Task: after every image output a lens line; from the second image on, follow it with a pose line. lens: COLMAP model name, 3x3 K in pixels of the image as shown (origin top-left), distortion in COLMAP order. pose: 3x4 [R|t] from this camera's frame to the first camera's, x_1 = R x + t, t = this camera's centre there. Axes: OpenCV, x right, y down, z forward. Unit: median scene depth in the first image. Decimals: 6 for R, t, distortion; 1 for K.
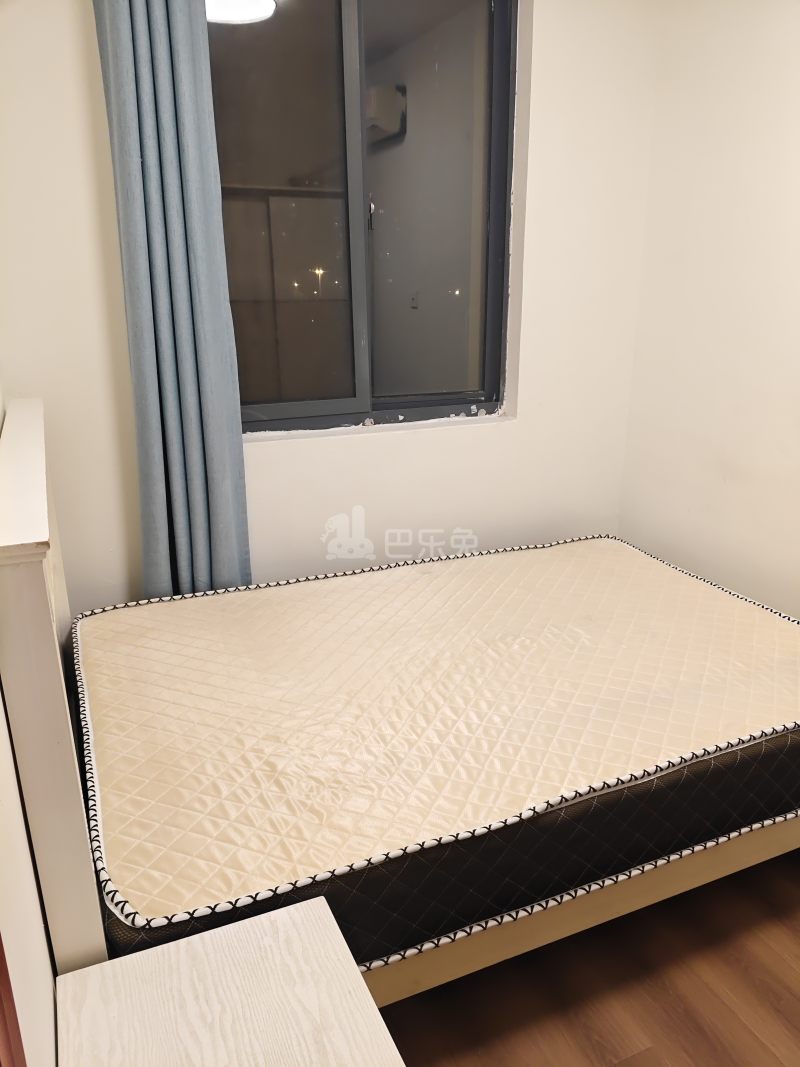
lens RADIAL K [[810.6, 0, 405.7], [0, 810.6, 556.9], [0, 0, 1]] dist [0.078020, -0.127540]
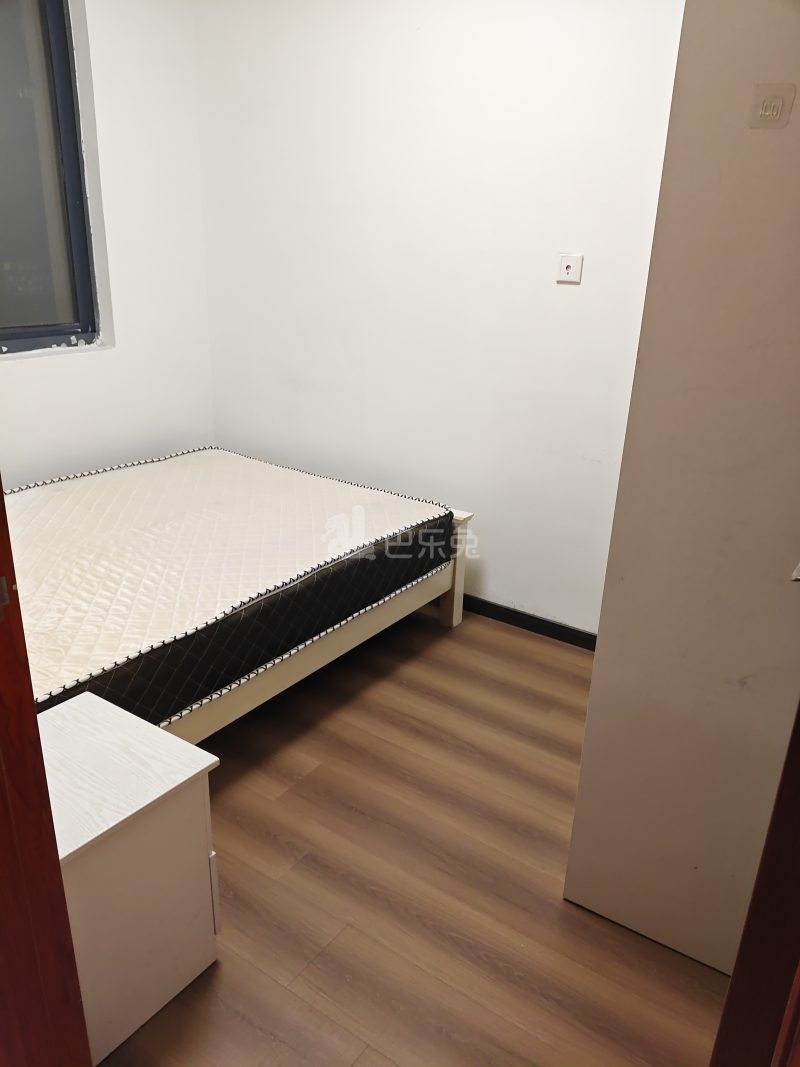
lens RADIAL K [[810.6, 0, 405.7], [0, 810.6, 556.9], [0, 0, 1]] dist [0.078020, -0.127540]
pose [[0.858025, -0.159138, 0.488332, -0.164185], [0.130154, 0.987123, 0.092999, 0.085398], [-0.496843, -0.016237, 0.867688, -0.246749]]
